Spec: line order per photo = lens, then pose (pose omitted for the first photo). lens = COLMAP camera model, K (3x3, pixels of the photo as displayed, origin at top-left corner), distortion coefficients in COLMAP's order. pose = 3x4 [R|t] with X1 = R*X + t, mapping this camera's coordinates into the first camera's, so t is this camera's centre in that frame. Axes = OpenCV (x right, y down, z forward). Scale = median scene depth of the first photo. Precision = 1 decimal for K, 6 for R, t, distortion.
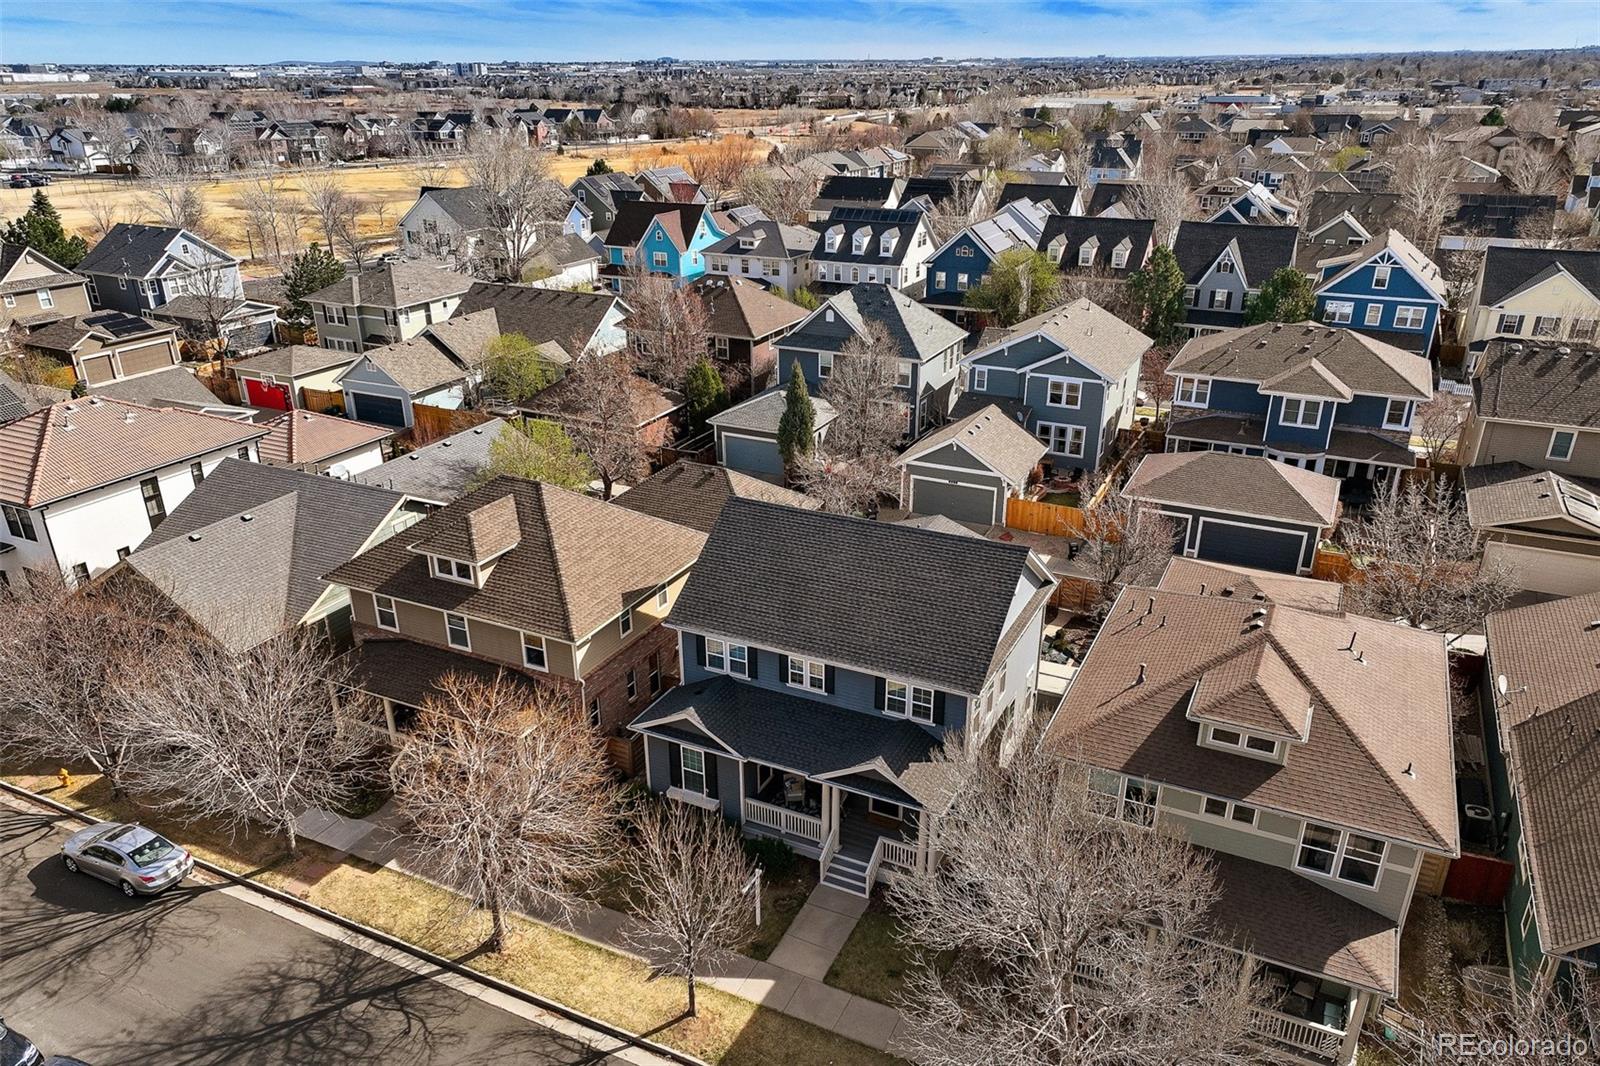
lens RADIAL K [[1128.9, 0, 810.0], [0, 1128.9, 525.4], [0, 0, 1]] dist [-0.002173, 0.016355]
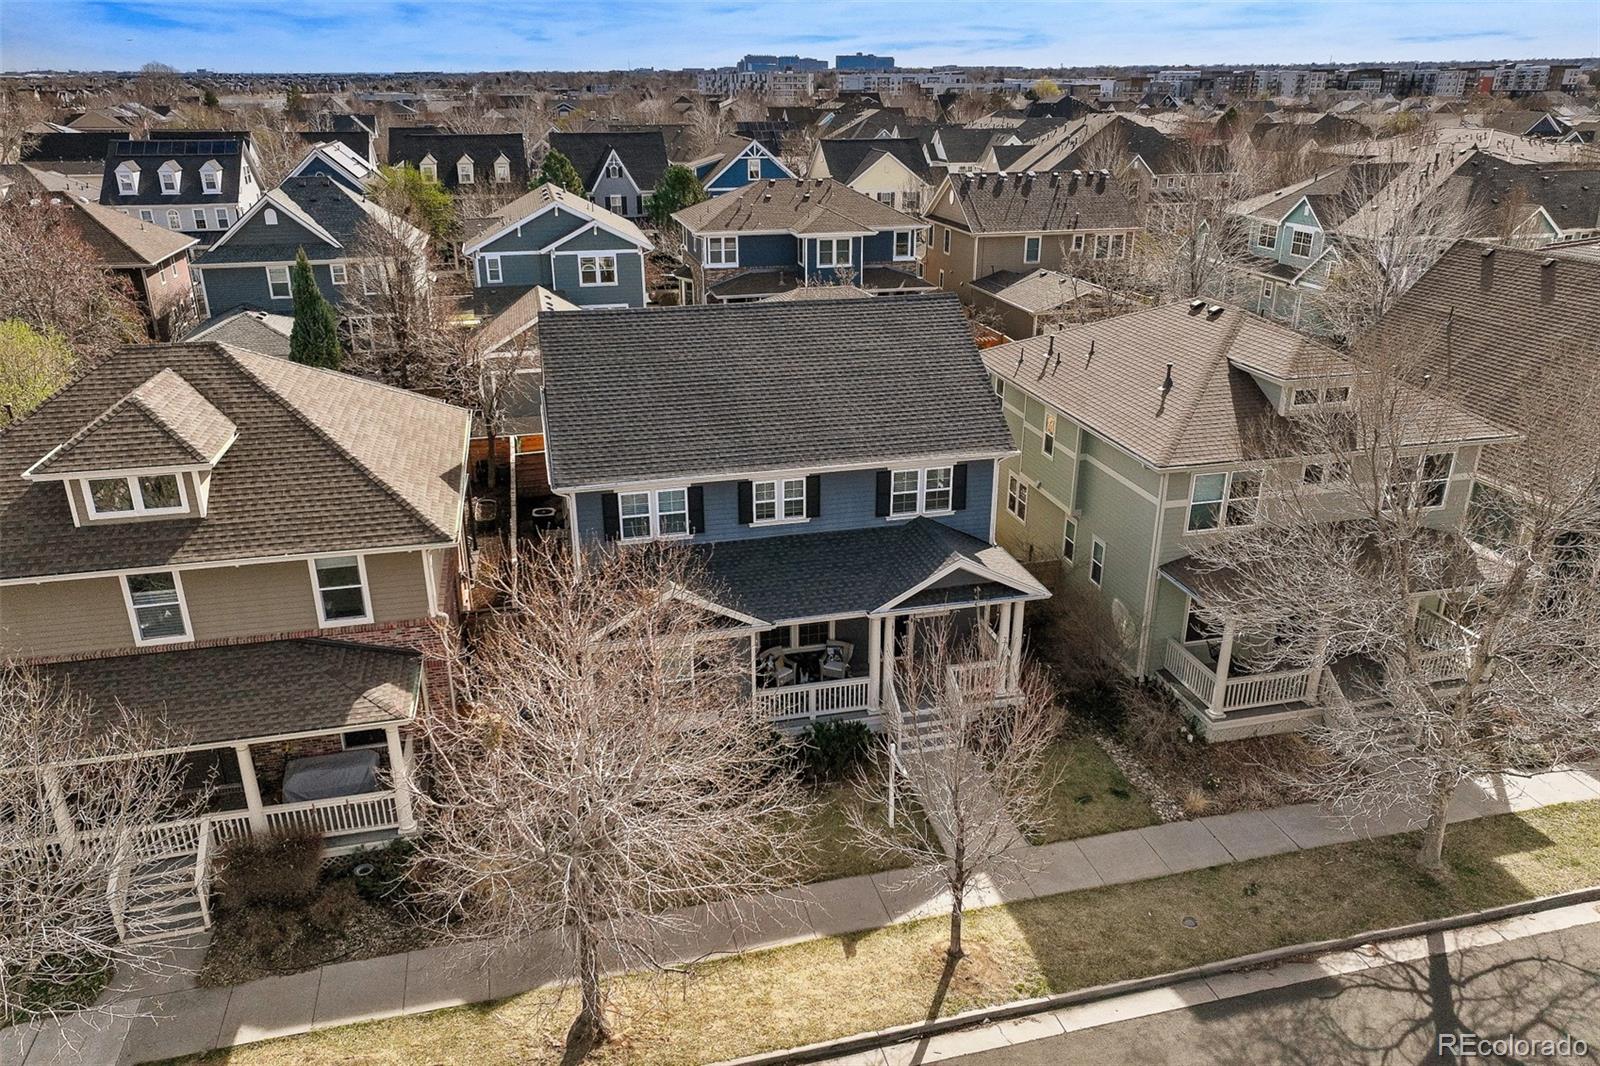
lens RADIAL K [[1128.9, 0, 800.4], [0, 1128.9, 492.9], [0, 0, 1]] dist [-0.002173, 0.016355]
pose [[0.773326, -0.219603, 0.594762, -0.375008], [0.239882, 0.969705, 0.046141, 0.086999], [-0.586876, 0.106990, 0.802577, 0.366705]]
